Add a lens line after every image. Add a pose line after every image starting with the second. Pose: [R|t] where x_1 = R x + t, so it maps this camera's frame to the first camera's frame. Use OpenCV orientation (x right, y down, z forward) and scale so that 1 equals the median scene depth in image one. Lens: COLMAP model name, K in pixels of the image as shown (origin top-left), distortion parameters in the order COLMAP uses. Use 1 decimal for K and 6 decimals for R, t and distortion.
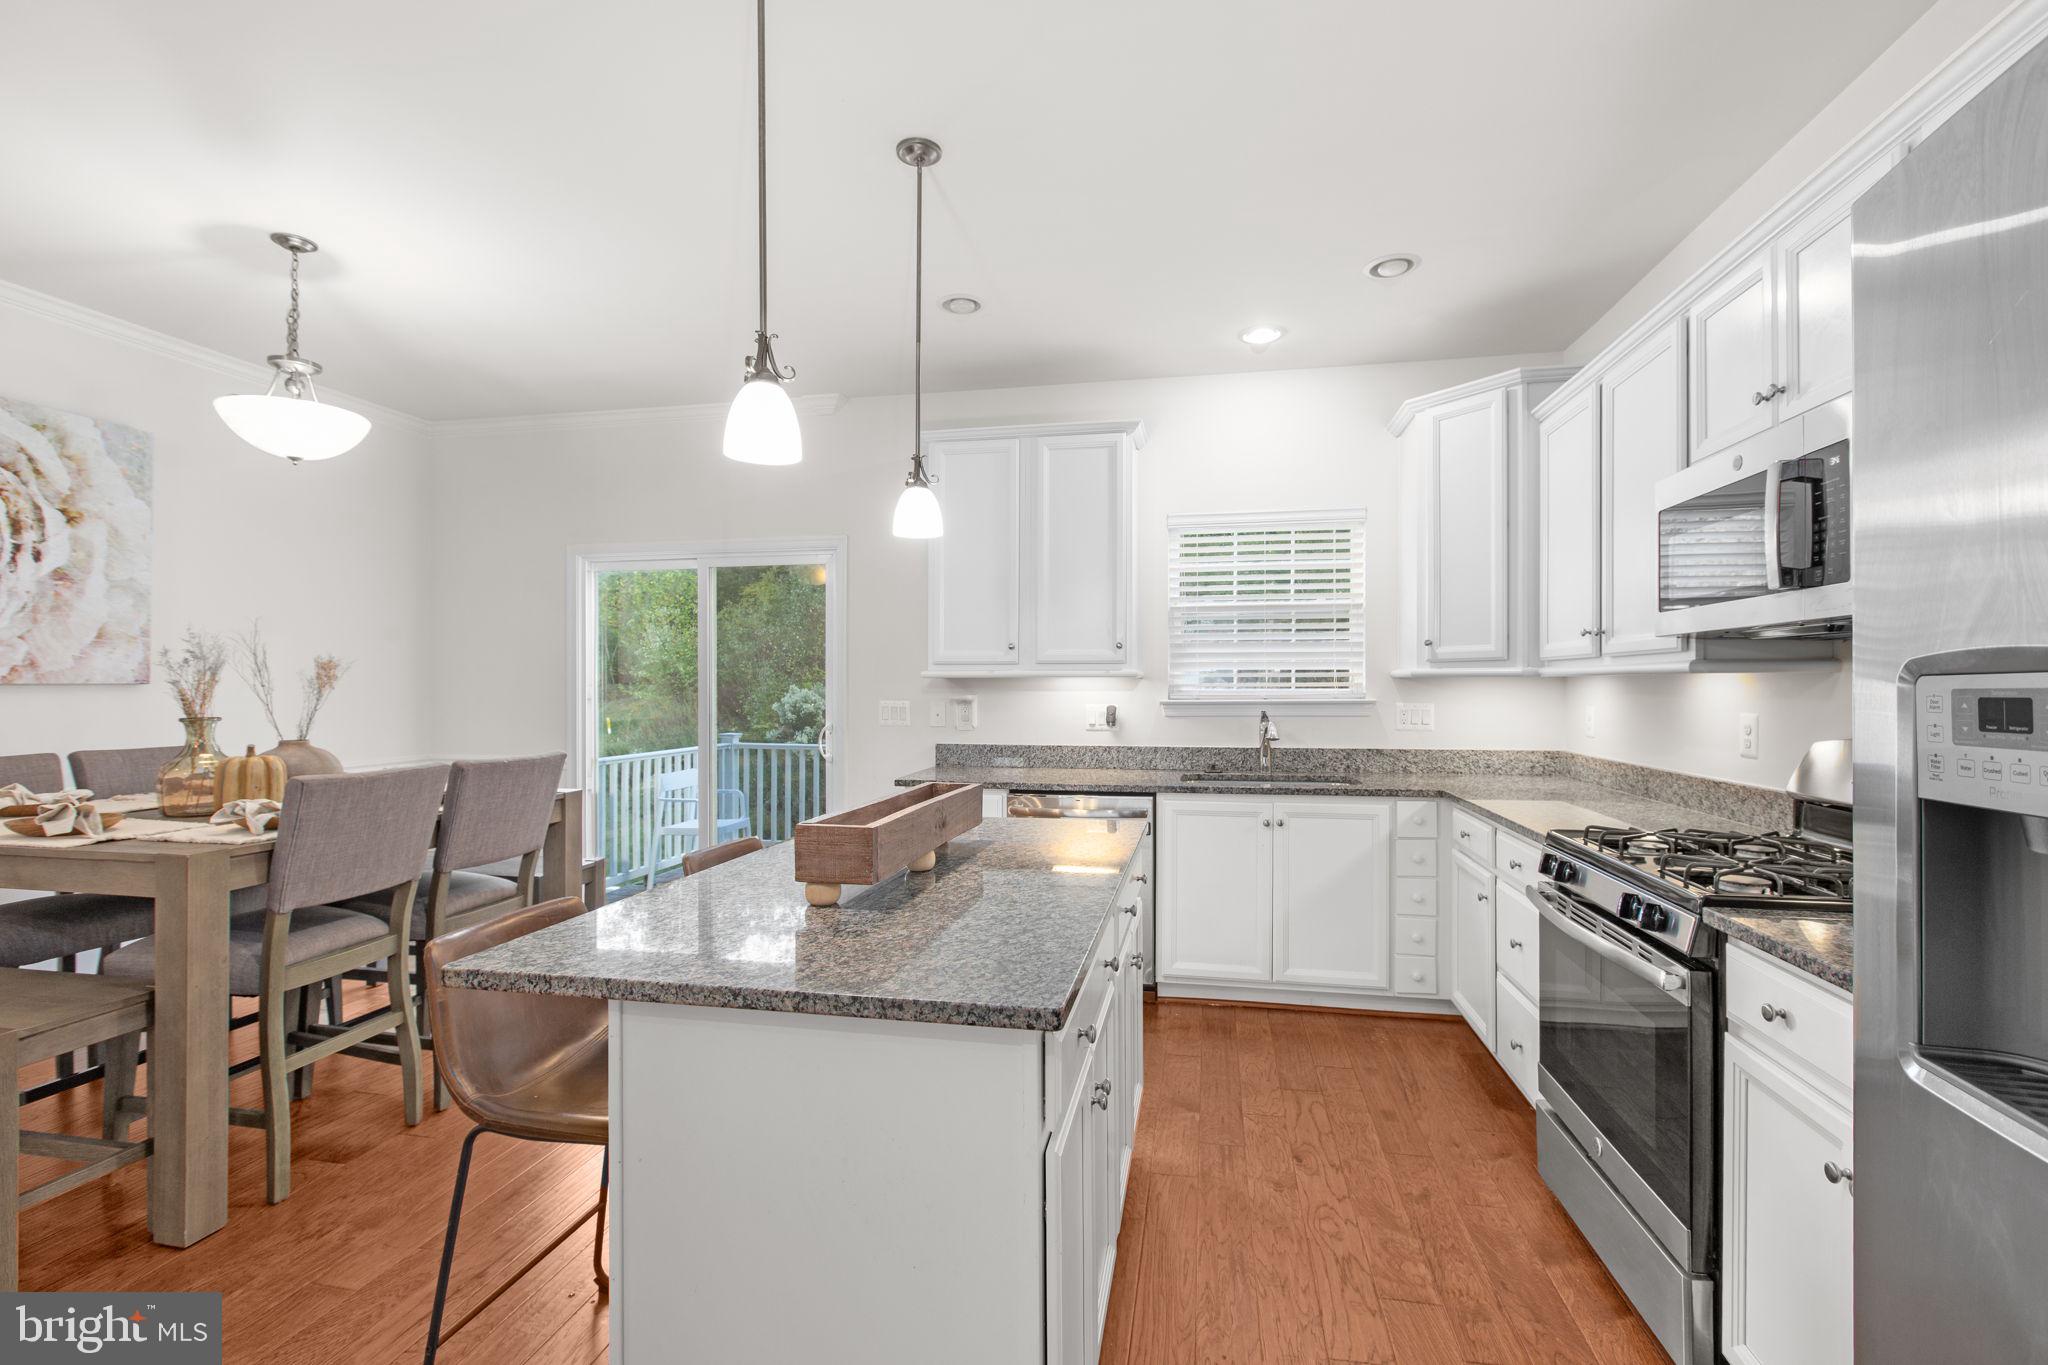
lens RADIAL K [[918.6, 0, 1024.0], [0, 918.6, 682.5], [0, 0, 1]] dist [0.001606, 0.000470]
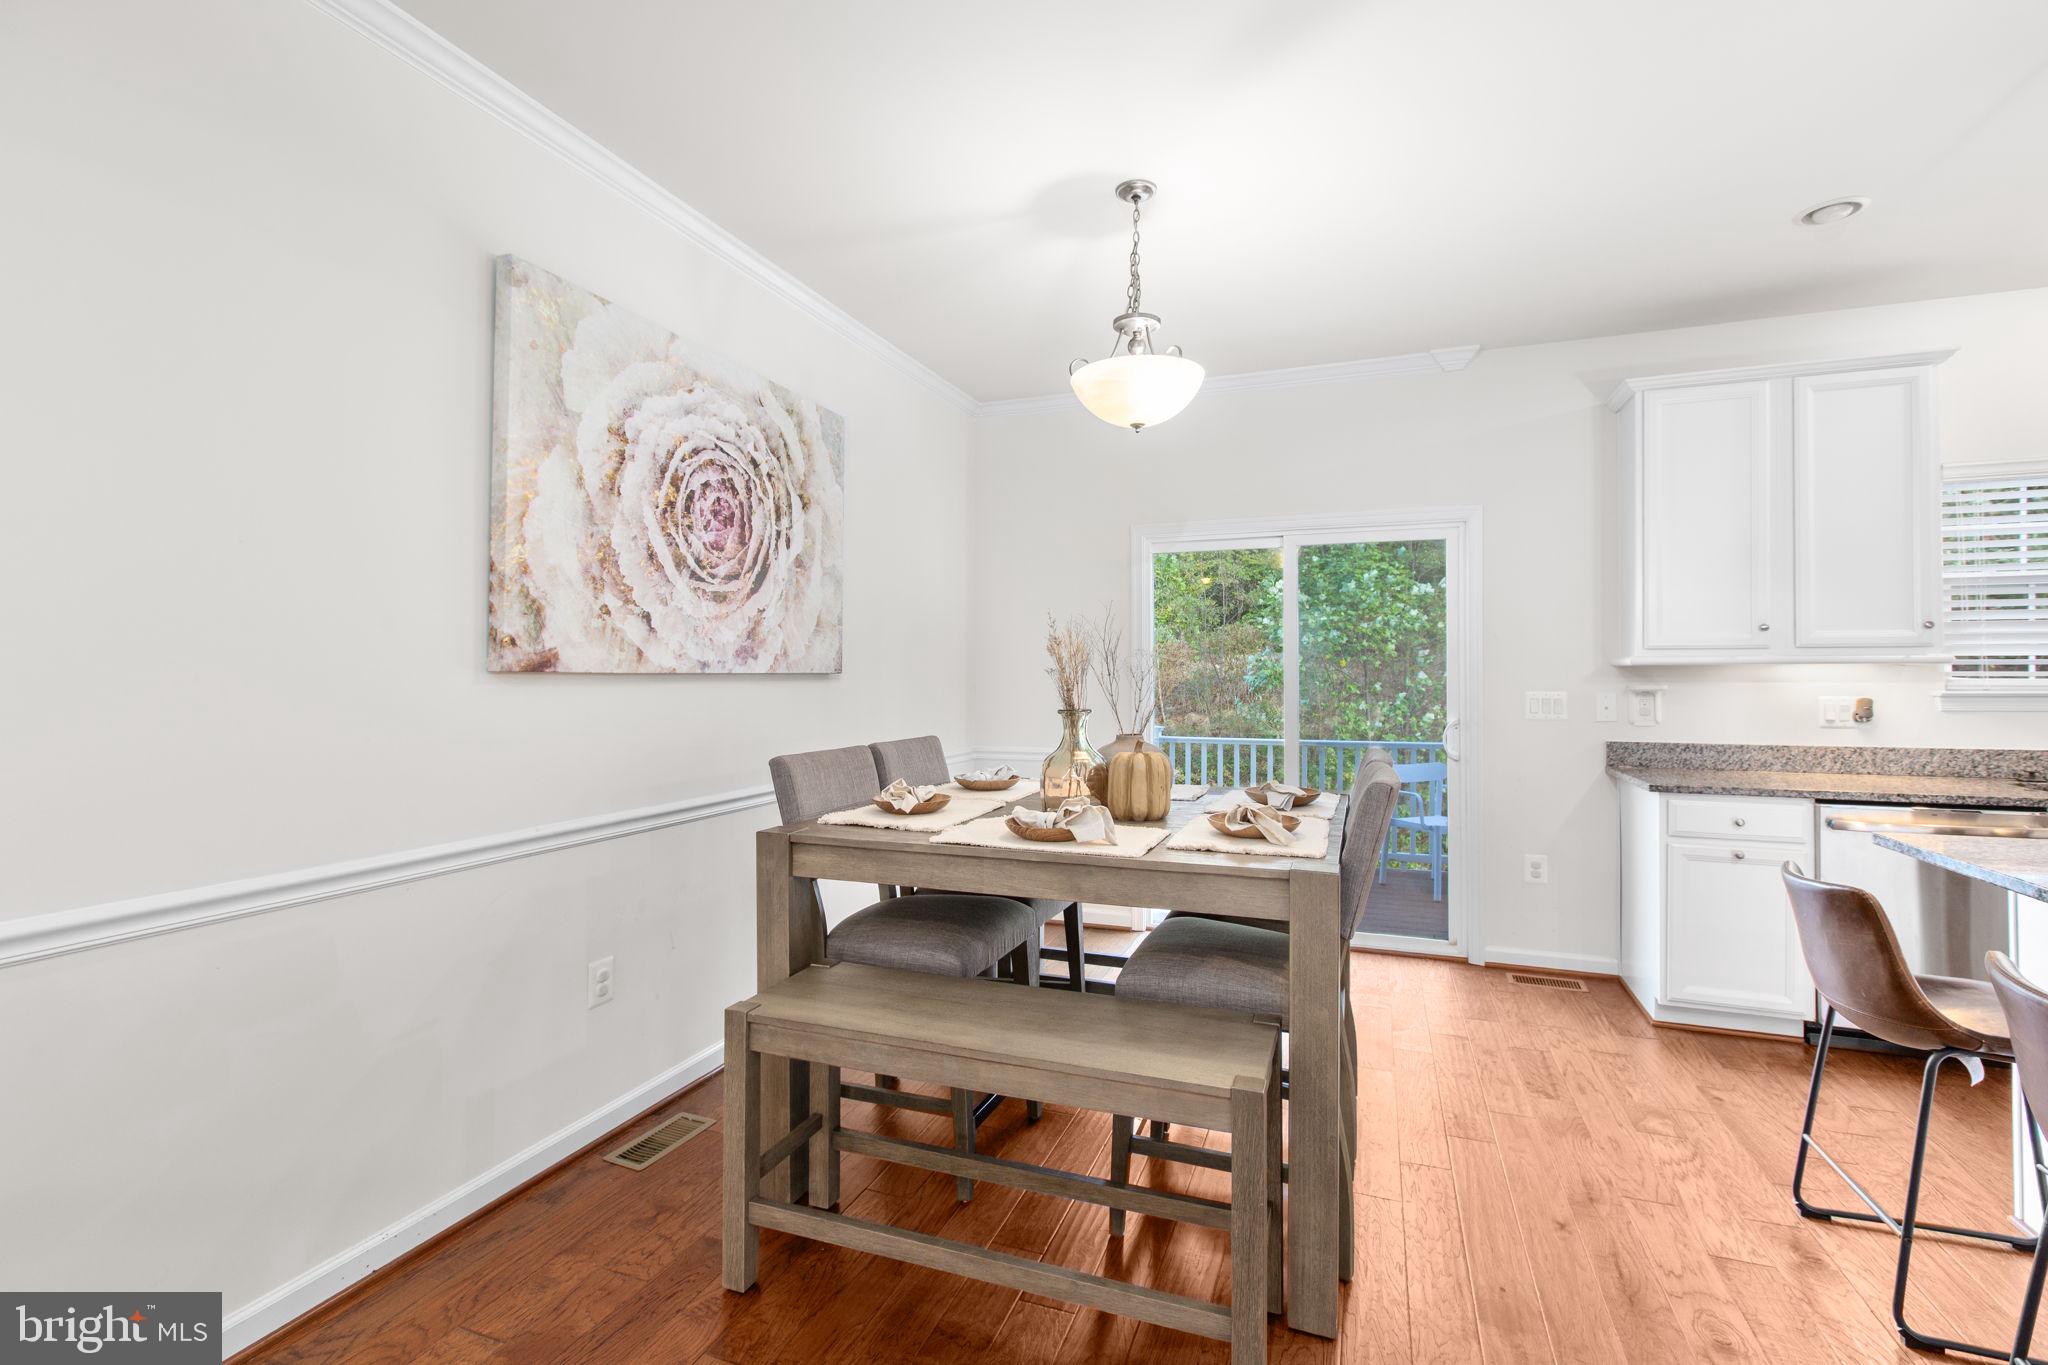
lens RADIAL K [[918.2, 0, 1029.0], [0, 918.2, 672.5], [0, 0, 1]] dist [0.000617, -0.000078]
pose [[0.986810, -0.001167, -0.161877, -0.631955], [0.001070, 0.999999, -0.000689, 0.001970], [0.161878, 0.000507, 0.986811, 0.070900]]
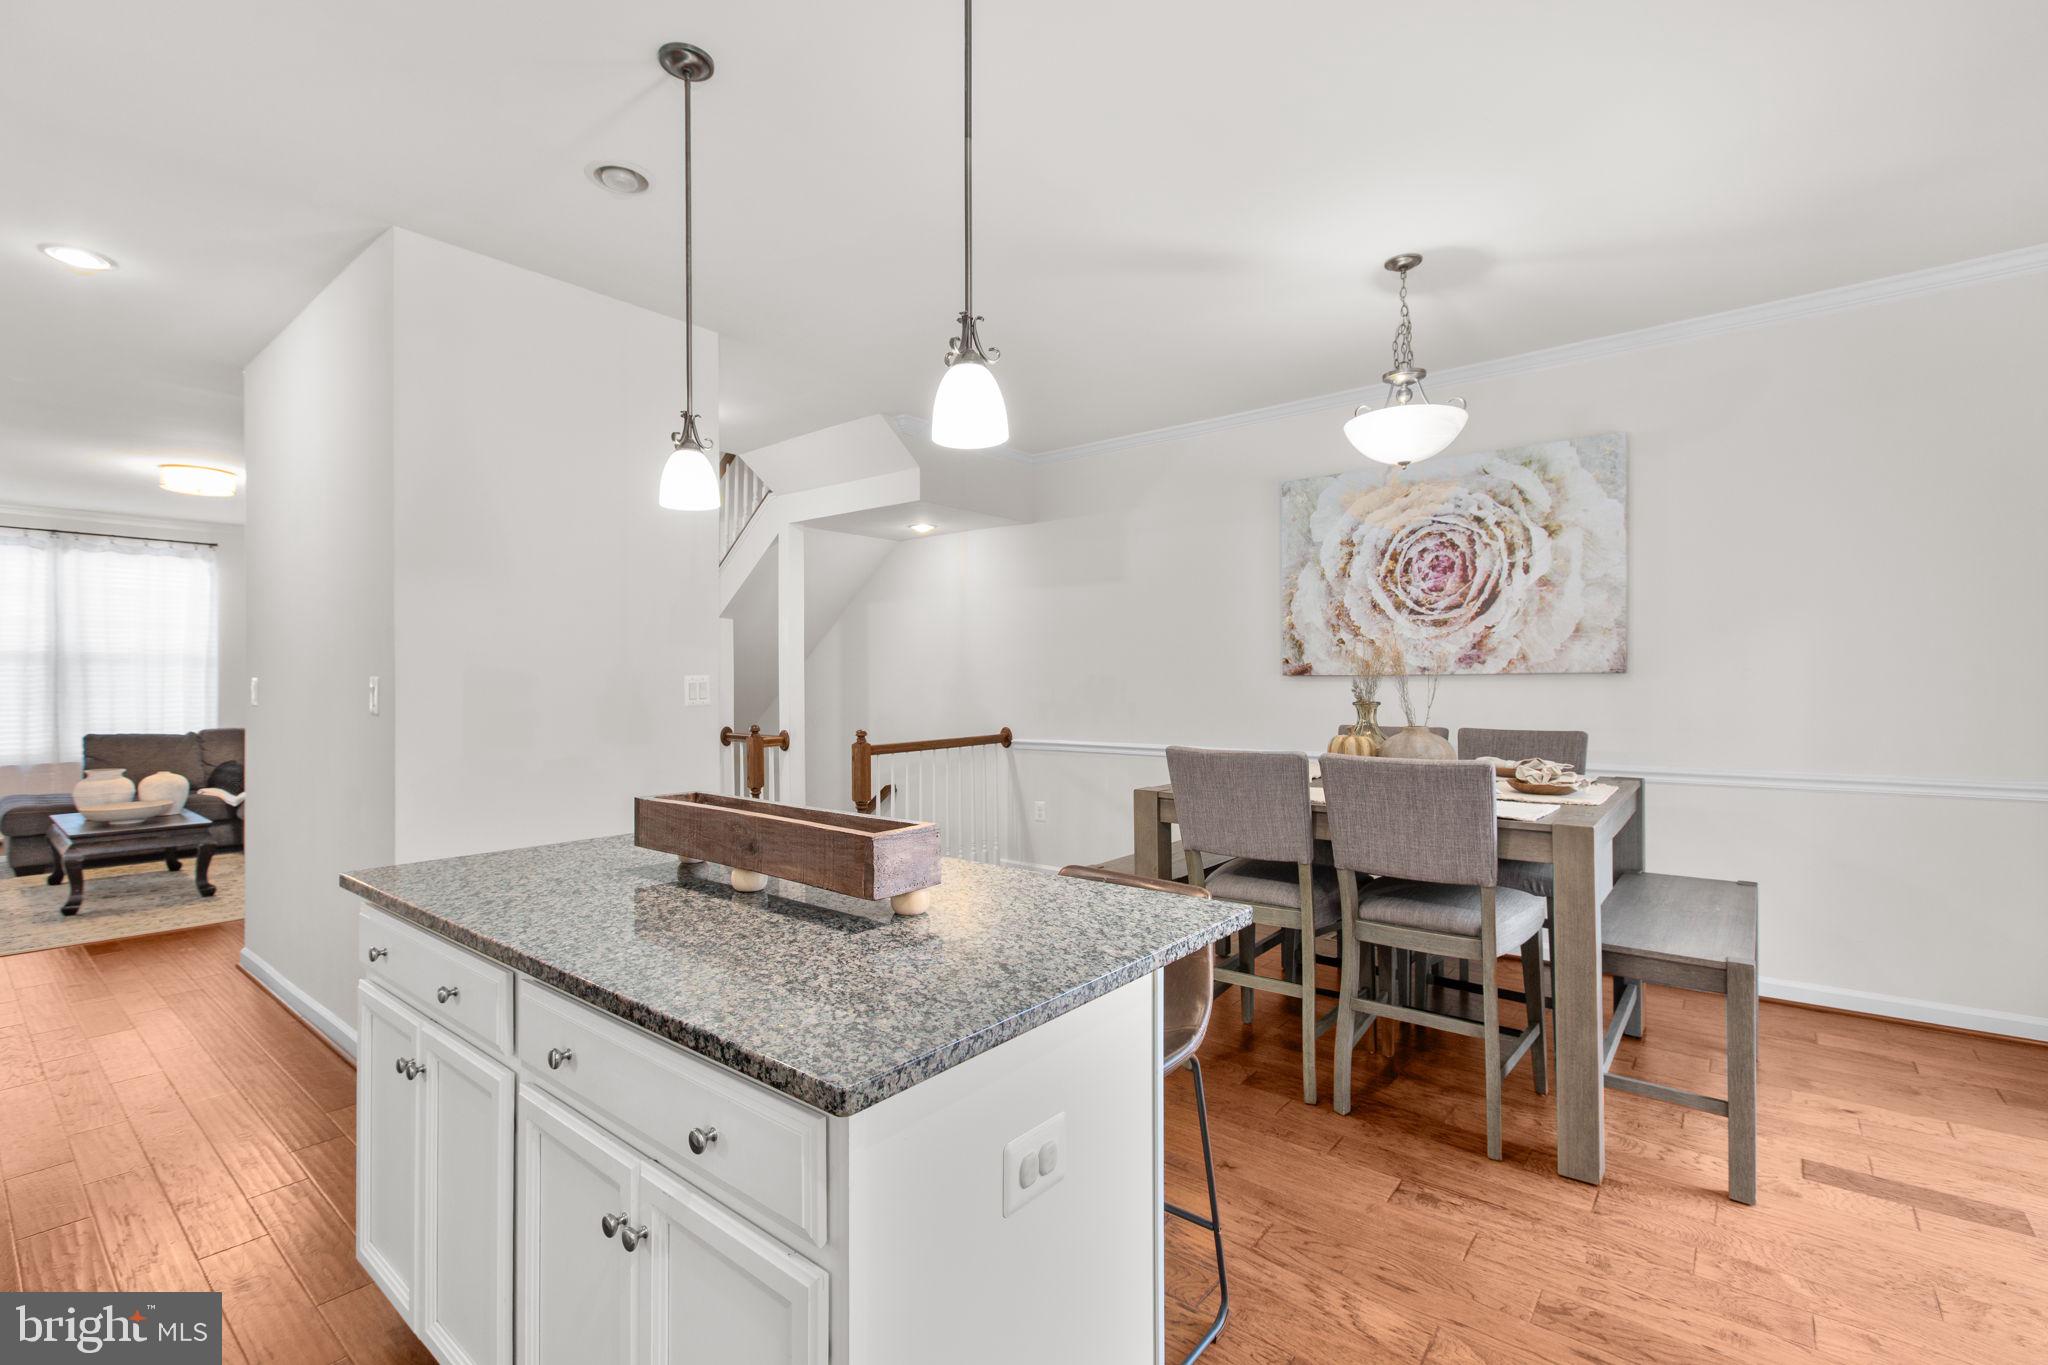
lens RADIAL K [[918.6, 0, 1024.0], [0, 918.6, 682.5], [0, 0, 1]] dist [0.001606, 0.000470]
pose [[-0.470002, 0.003869, -0.882657, 0.309671], [0.007011, 0.999975, 0.000650, 0.007739], [0.882637, -0.005883, -0.470018, 0.943053]]
